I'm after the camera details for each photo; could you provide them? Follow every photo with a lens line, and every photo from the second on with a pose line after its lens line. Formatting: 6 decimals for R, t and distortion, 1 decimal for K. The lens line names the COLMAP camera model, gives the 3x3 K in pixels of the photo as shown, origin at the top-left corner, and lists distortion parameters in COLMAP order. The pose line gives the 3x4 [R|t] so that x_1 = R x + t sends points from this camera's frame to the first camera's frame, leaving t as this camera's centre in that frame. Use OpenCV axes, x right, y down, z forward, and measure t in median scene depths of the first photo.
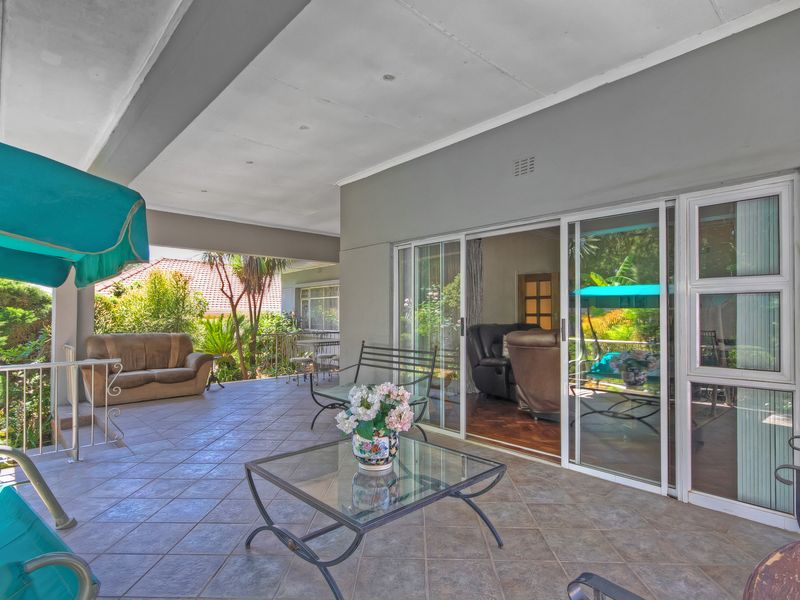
lens RADIAL K [[436.6, 0, 403.5], [0, 436.6, 305.3], [0, 0, 1]] dist [-0.001461, -0.000035]
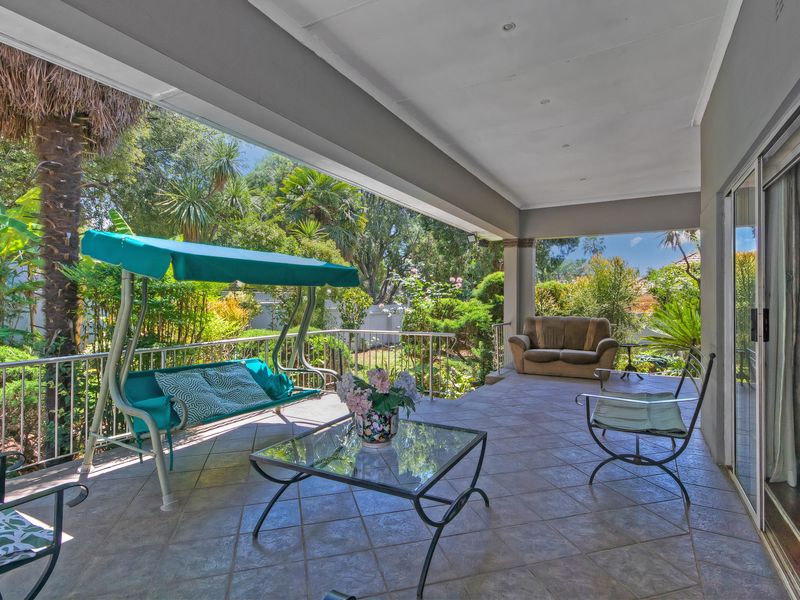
lens RADIAL K [[436.6, 0, 402.8], [0, 436.6, 299.1], [0, 0, 1]] dist [-0.001461, -0.000035]
pose [[0.310469, 0.001942, -0.950581, 0.379565], [0.022443, 0.999704, 0.009372, -0.001202], [0.950318, -0.024244, 0.310334, 0.278915]]
